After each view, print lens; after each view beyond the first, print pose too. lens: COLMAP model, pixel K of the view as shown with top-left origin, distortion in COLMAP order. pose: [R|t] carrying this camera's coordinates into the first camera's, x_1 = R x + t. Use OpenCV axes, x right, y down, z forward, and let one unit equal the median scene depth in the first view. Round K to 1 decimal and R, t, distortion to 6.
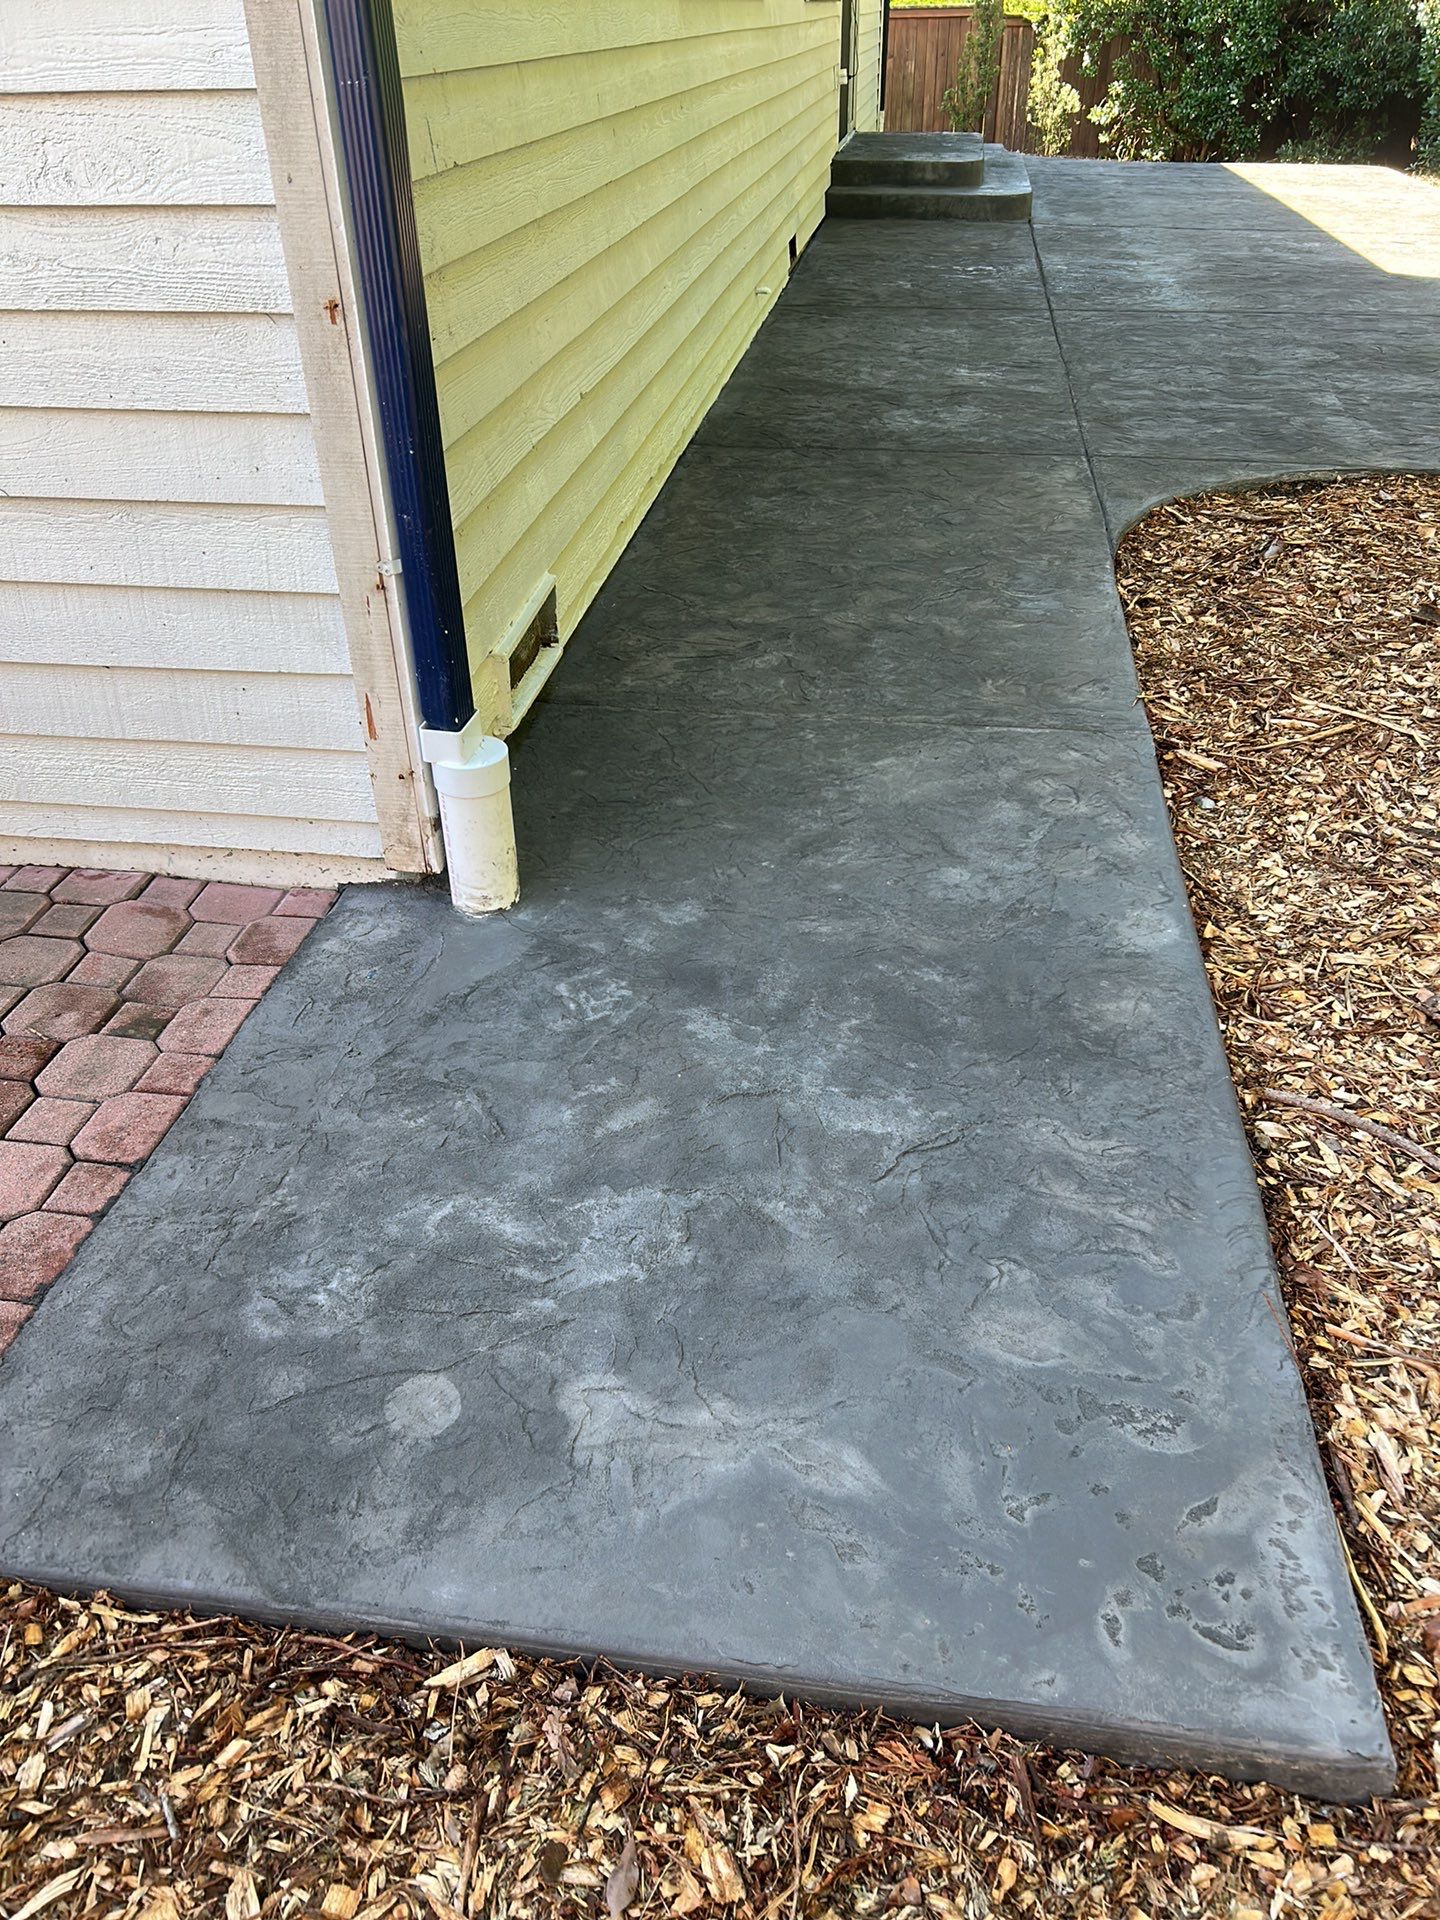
lens RADIAL K [[1444.3, 0, 720.0], [0, 1444.3, 960.0], [0, 0, 1]] dist [0.003349, -0.000462]
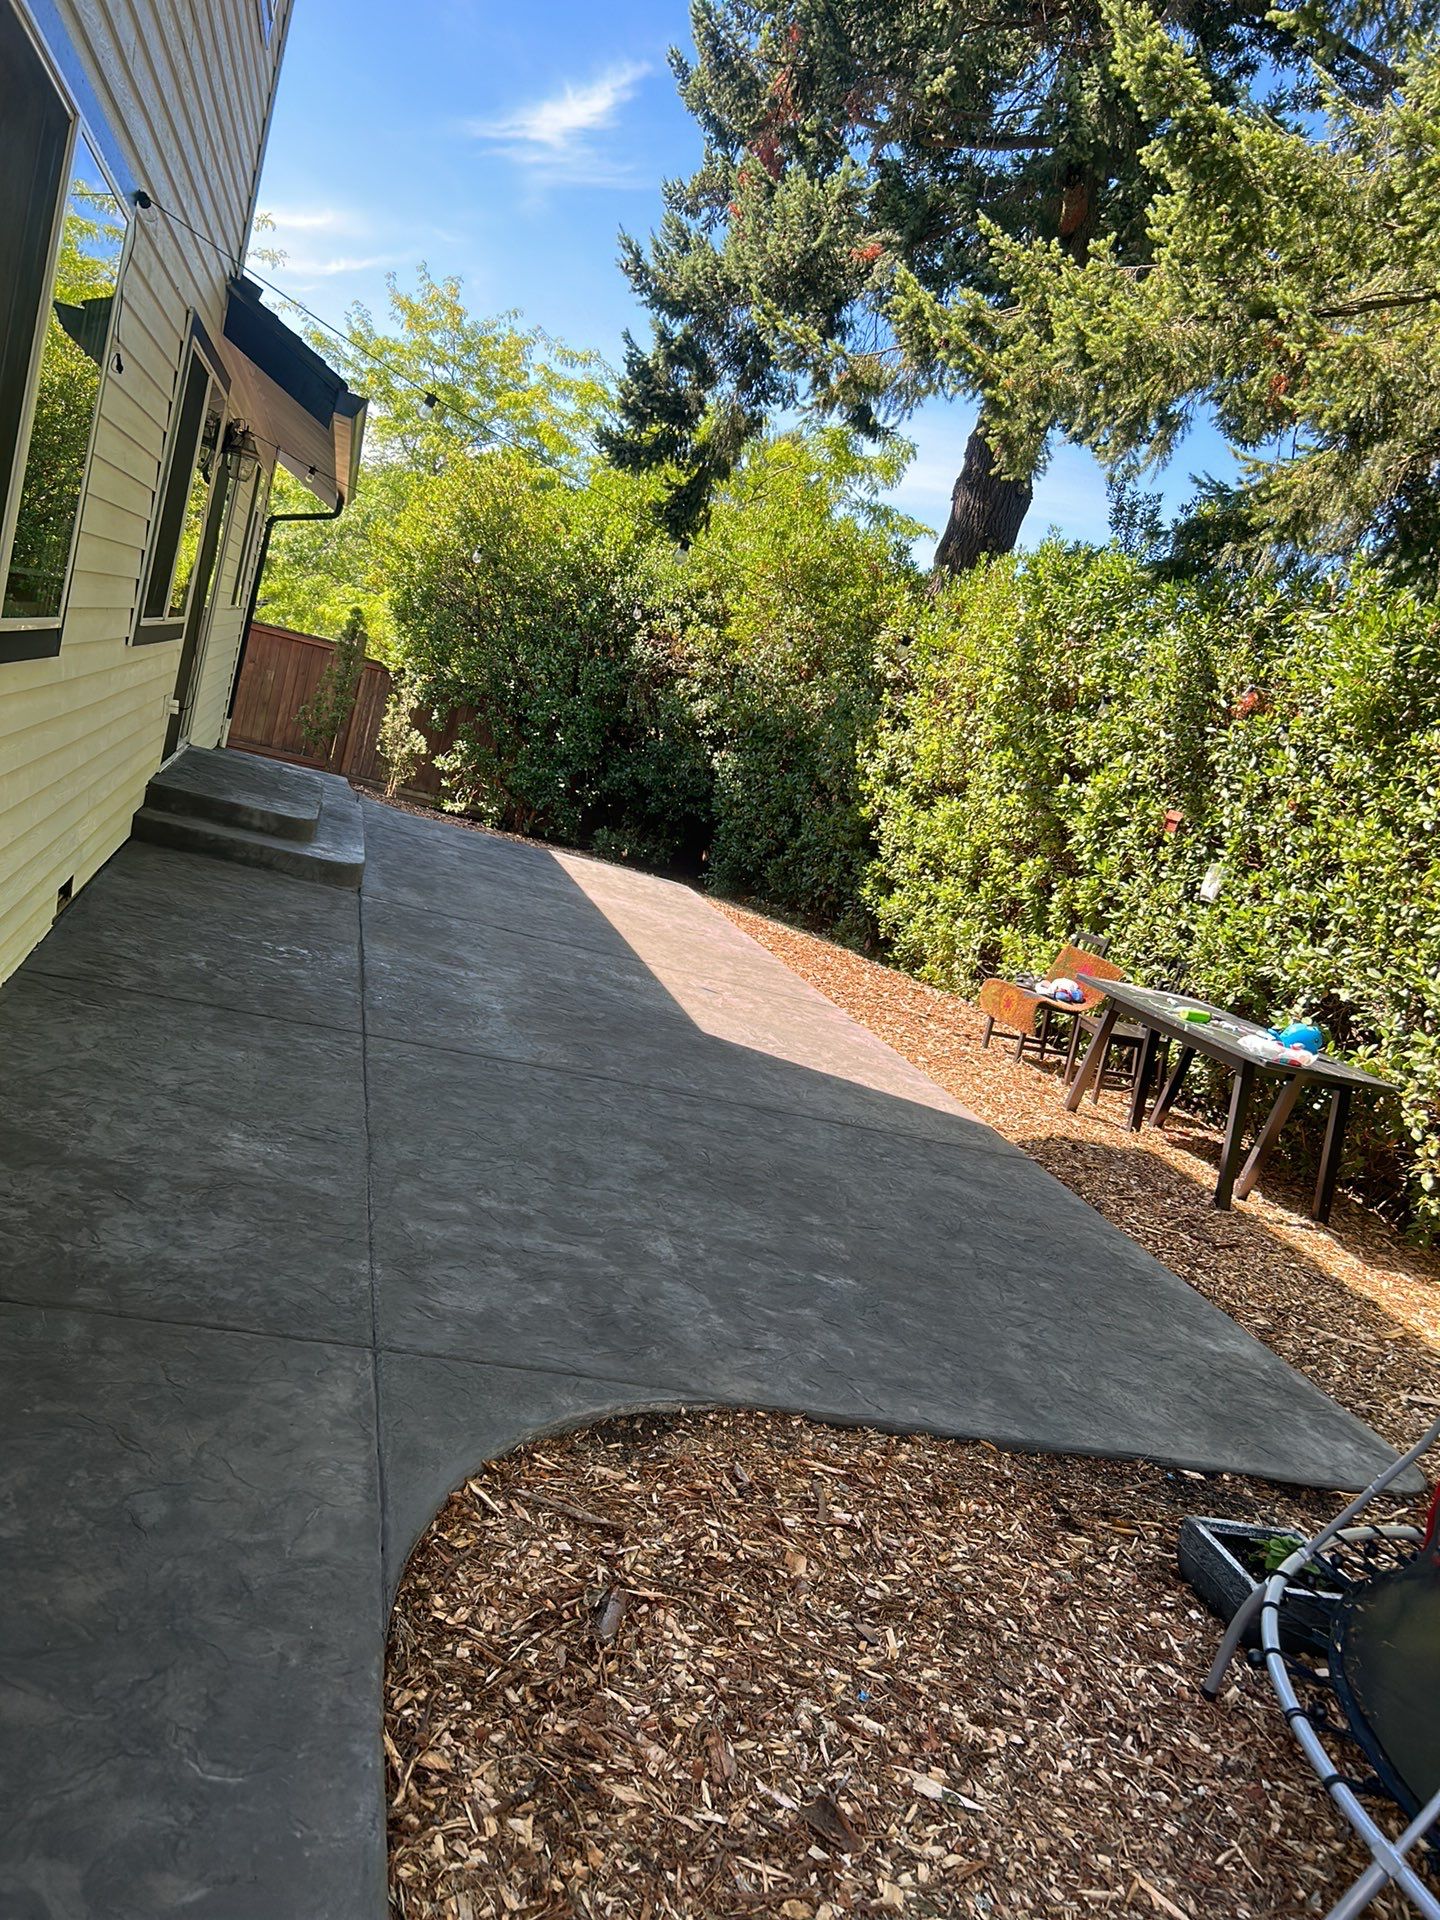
lens RADIAL K [[1435.8, 0, 711.3], [0, 1435.8, 938.7], [0, 0, 1]] dist [0.112681, -0.157151]
pose [[0.889586, 0.184286, 0.417941, 0.041266], [-0.017410, 0.928013, -0.372140, -0.187001], [-0.456435, 0.323774, 0.828756, 0.167769]]
